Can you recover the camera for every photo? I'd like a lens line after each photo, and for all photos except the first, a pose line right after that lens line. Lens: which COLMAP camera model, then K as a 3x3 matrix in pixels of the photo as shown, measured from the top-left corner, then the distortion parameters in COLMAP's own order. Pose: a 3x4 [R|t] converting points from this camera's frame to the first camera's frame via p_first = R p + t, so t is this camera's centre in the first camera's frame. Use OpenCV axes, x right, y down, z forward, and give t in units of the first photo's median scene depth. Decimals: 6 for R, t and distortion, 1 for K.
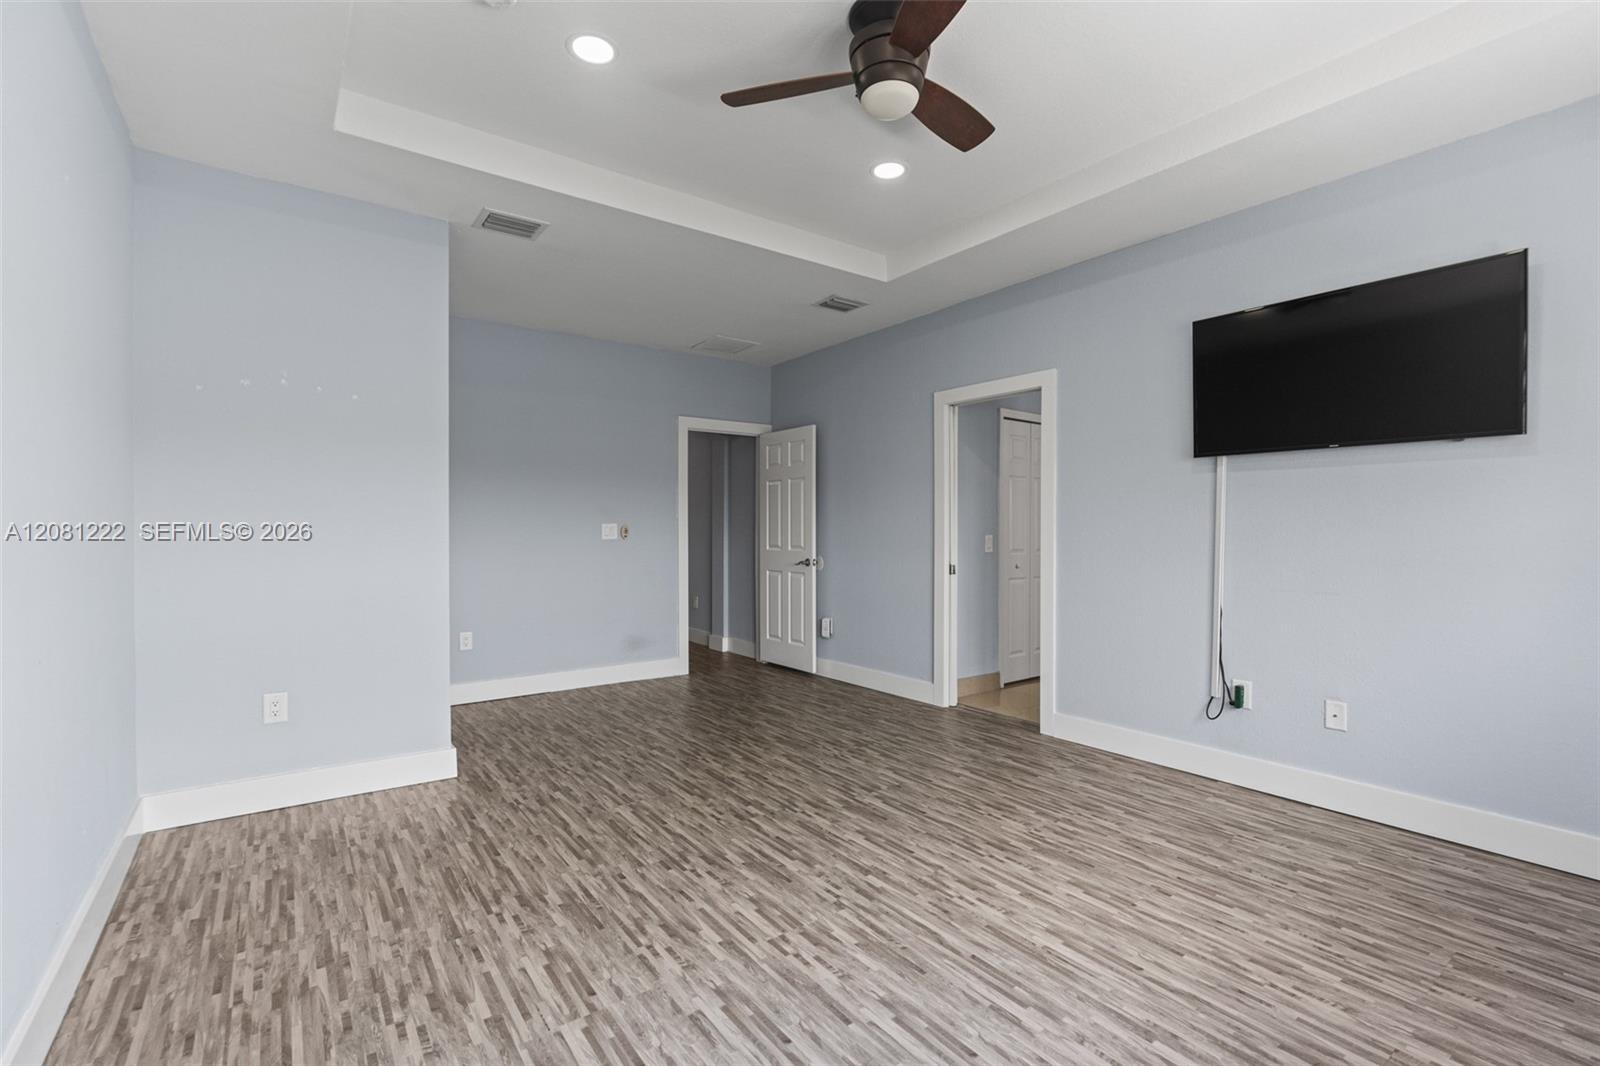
lens RADIAL K [[715.0, 0, 807.3], [0, 715.0, 536.8], [0, 0, 1]] dist [-0.006415, 0.002151]
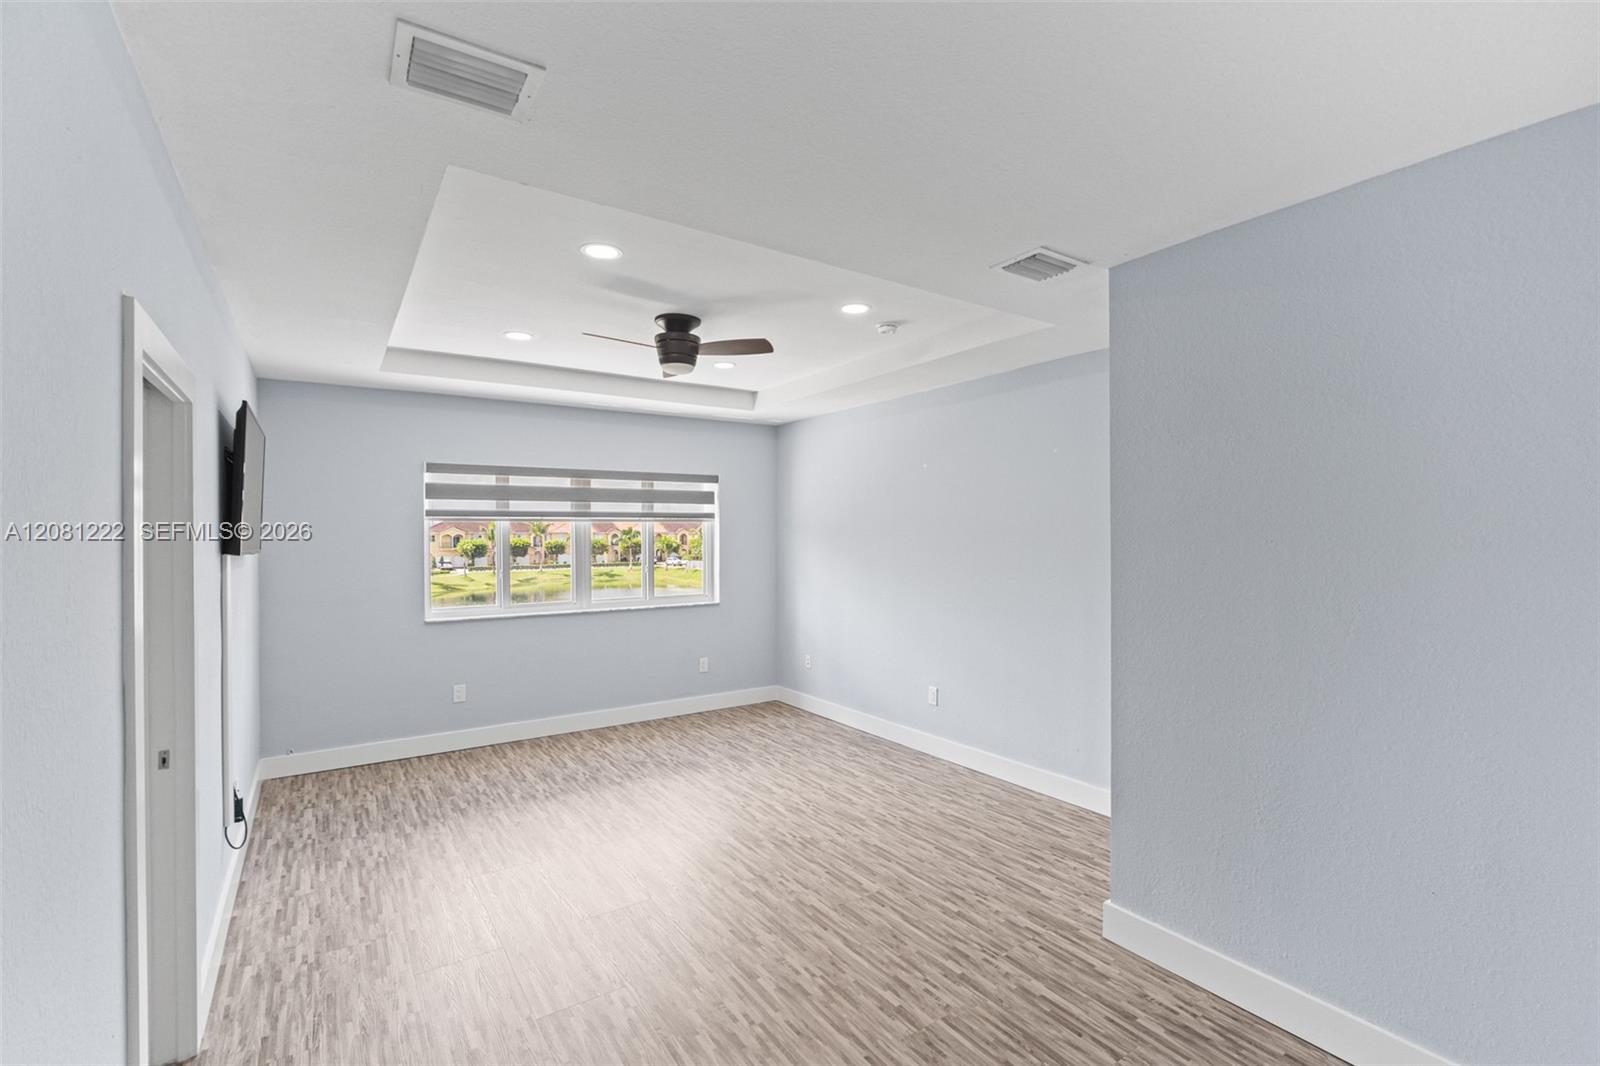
lens RADIAL K [[715.0, 0, 803.2], [0, 715.0, 534.1], [0, 0, 1]] dist [-0.006415, 0.002151]
pose [[-0.998806, 0.006700, 0.048390, -0.224173], [0.006979, 0.999960, 0.005593, -0.165110], [-0.048351, 0.005924, -0.998813, 2.205910]]
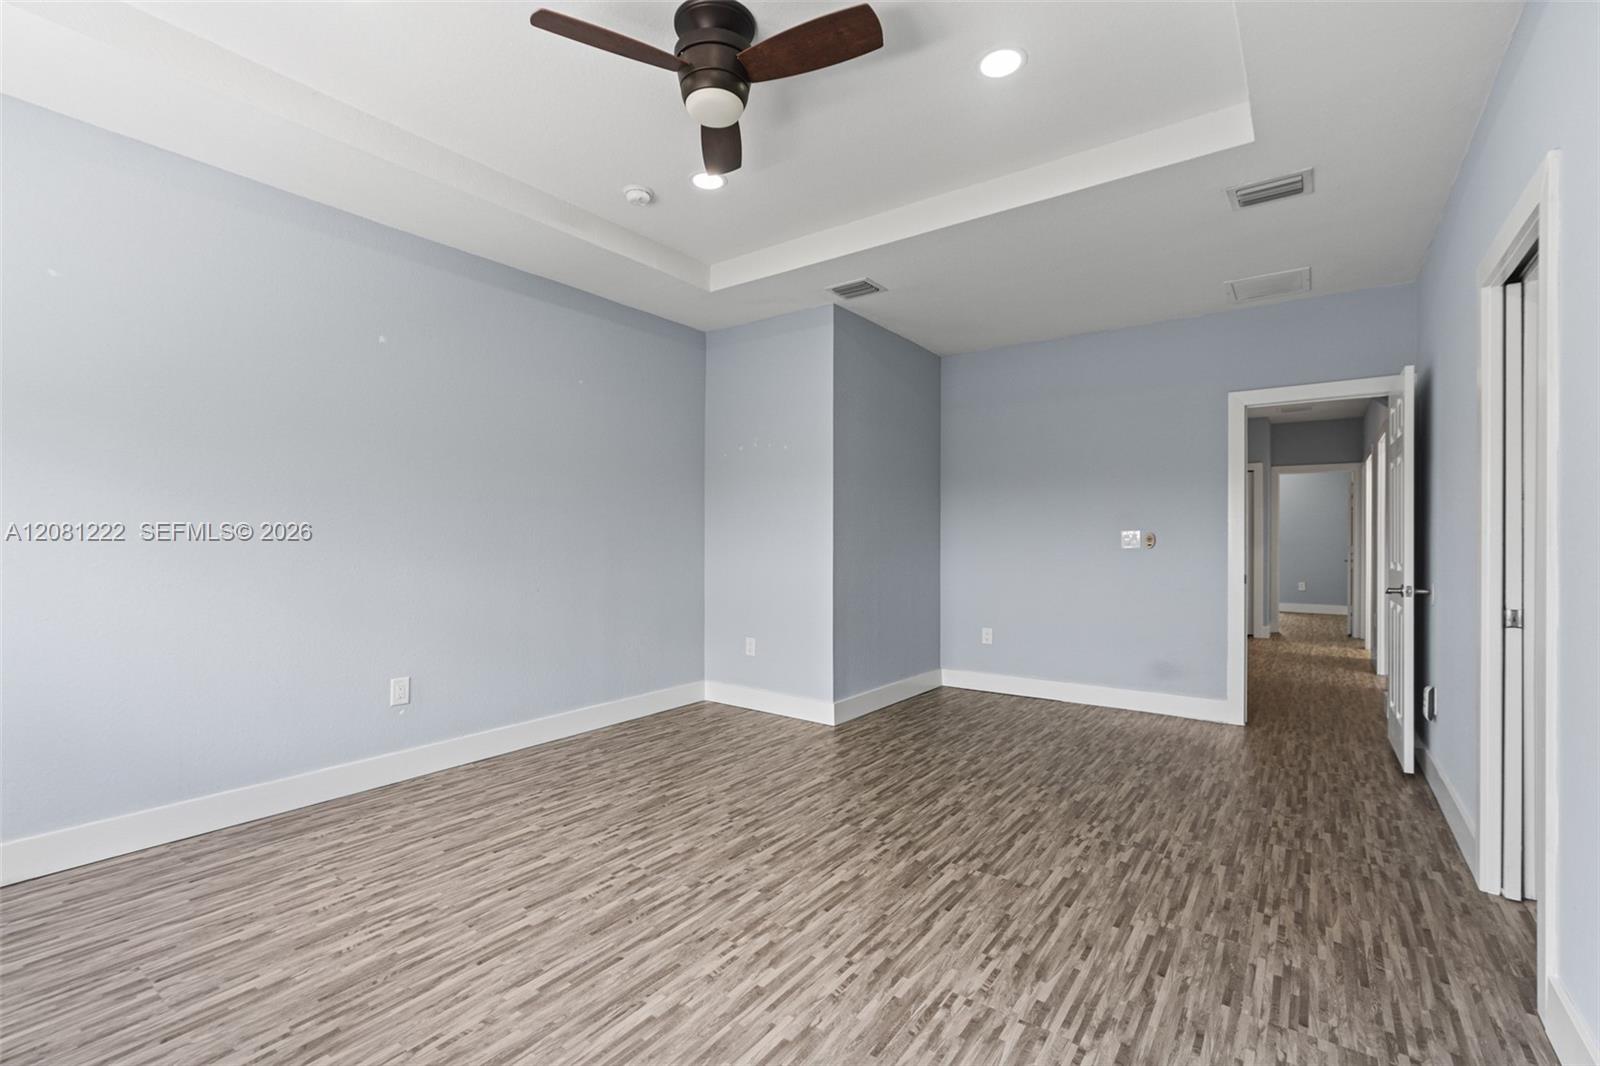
lens RADIAL K [[715.0, 0, 792.5], [0, 715.0, 534.9], [0, 0, 1]] dist [-0.006415, 0.002151]
pose [[0.288388, -0.004083, -0.957505, 0.887888], [-0.010627, 0.999916, -0.007464, -0.003112], [0.957455, 0.012328, 0.288320, 0.654376]]
